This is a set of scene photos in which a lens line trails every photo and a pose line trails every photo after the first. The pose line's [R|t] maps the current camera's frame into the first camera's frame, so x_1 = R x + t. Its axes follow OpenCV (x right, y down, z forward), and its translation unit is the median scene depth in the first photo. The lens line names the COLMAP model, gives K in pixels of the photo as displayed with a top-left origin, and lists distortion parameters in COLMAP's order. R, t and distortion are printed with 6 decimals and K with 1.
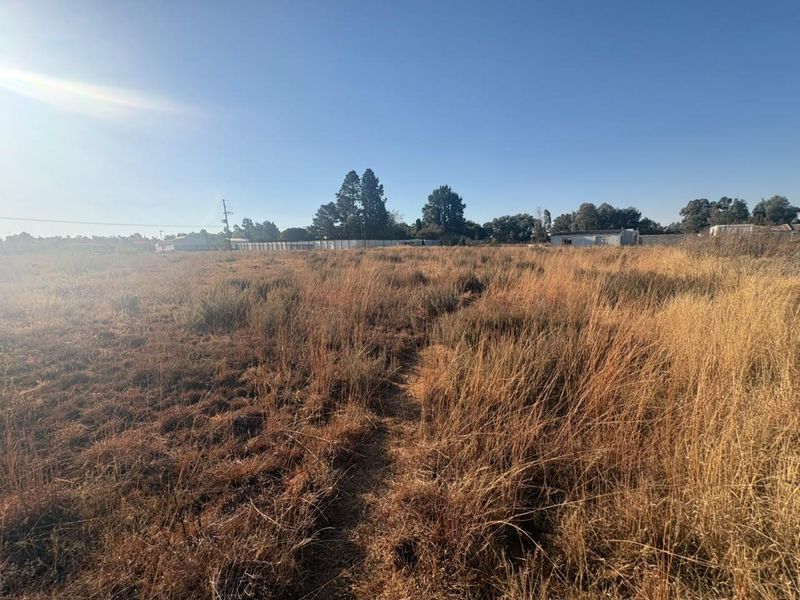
lens RADIAL K [[317.1, 0, 400.0], [0, 317.1, 300.0], [0, 0, 1]] dist [-0.000375, 0.000194]
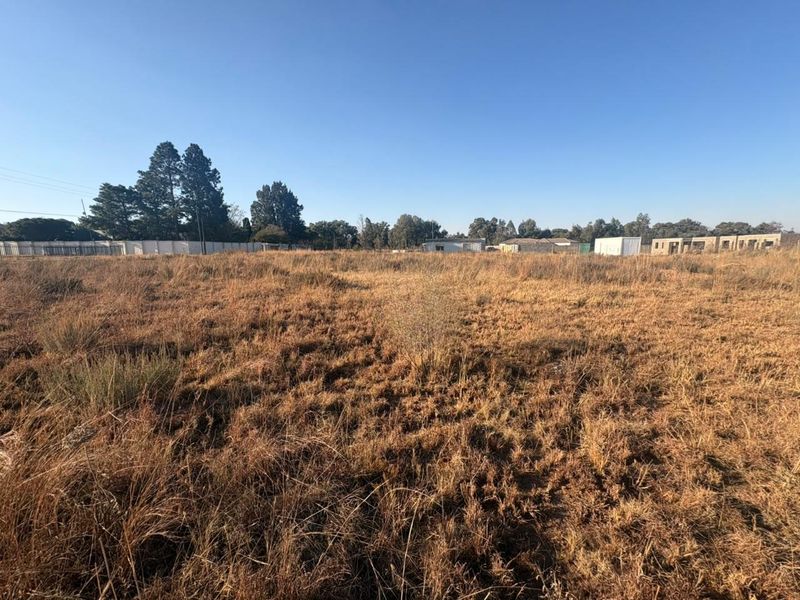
lens RADIAL K [[318.3, 0, 400.0], [0, 318.3, 300.0], [0, 0, 1]] dist [-0.002339, -0.000313]
pose [[0.805362, -0.081396, 0.587168, -0.126077], [0.091874, 0.995698, 0.012014, -0.016666], [-0.585620, 0.044270, 0.809376, 0.108160]]
